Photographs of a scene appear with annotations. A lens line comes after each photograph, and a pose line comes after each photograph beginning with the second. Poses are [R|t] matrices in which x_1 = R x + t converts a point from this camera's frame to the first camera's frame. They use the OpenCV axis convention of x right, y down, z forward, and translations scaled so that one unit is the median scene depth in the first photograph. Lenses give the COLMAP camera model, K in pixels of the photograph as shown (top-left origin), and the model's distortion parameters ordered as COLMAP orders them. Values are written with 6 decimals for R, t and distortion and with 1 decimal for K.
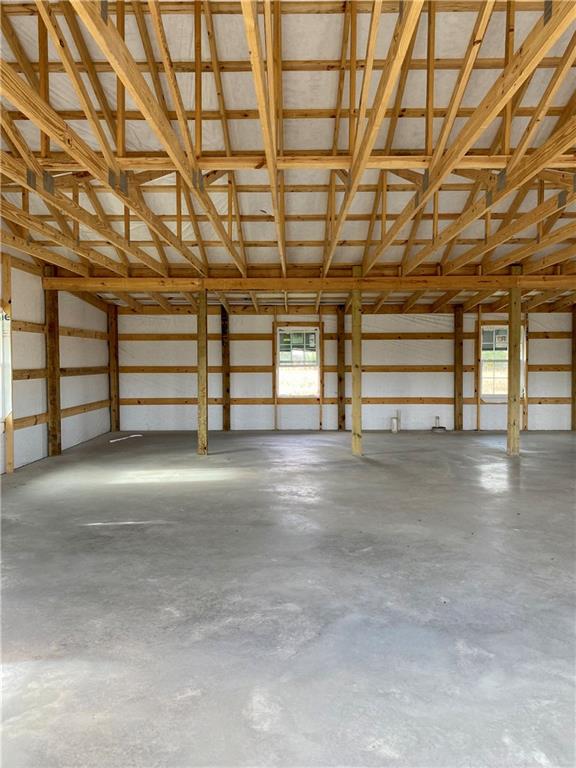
lens RADIAL K [[575.2, 0, 282.7], [0, 575.2, 379.6], [0, 0, 1]] dist [-0.005349, 0.021900]
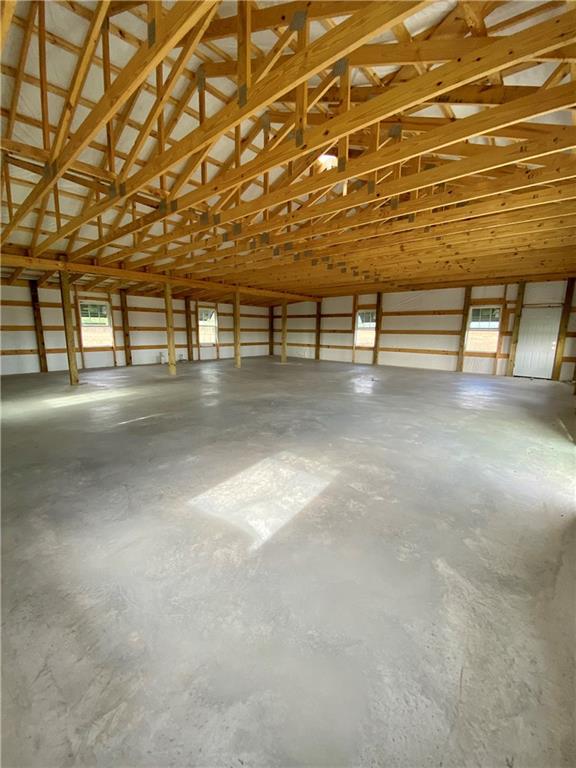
lens RADIAL K [[308.0, 0, 285.9], [0, 308.0, 383.6], [0, 0, 1]] dist [0.004146, -0.002124]
pose [[0.654294, -0.119892, 0.746677, -0.288301], [0.008956, 0.988512, 0.150875, 0.007907], [-0.756188, -0.092030, 0.647851, 0.049955]]
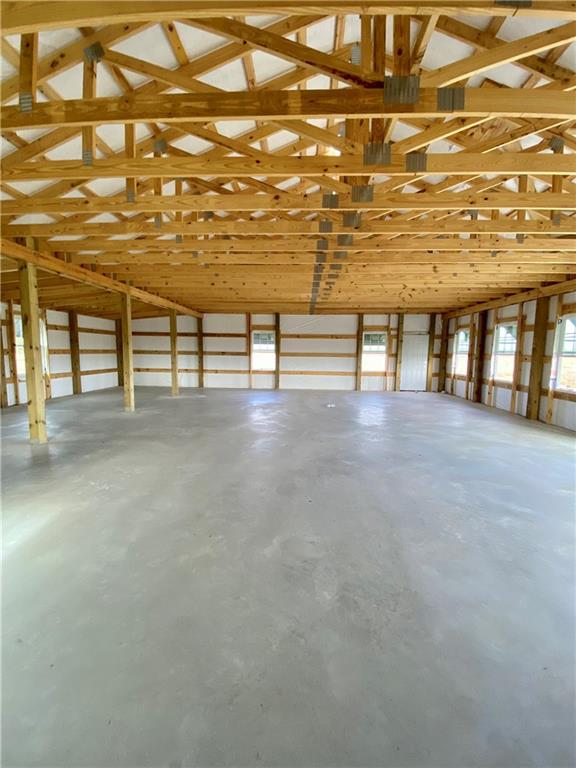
lens RADIAL K [[308.0, 0, 291.0], [0, 308.0, 381.8], [0, 0, 1]] dist [0.004146, -0.002124]
pose [[0.034766, -0.090012, 0.995334, -0.264210], [0.017338, 0.995840, 0.089452, -0.004411], [-0.999245, 0.014147, 0.036182, 0.422421]]
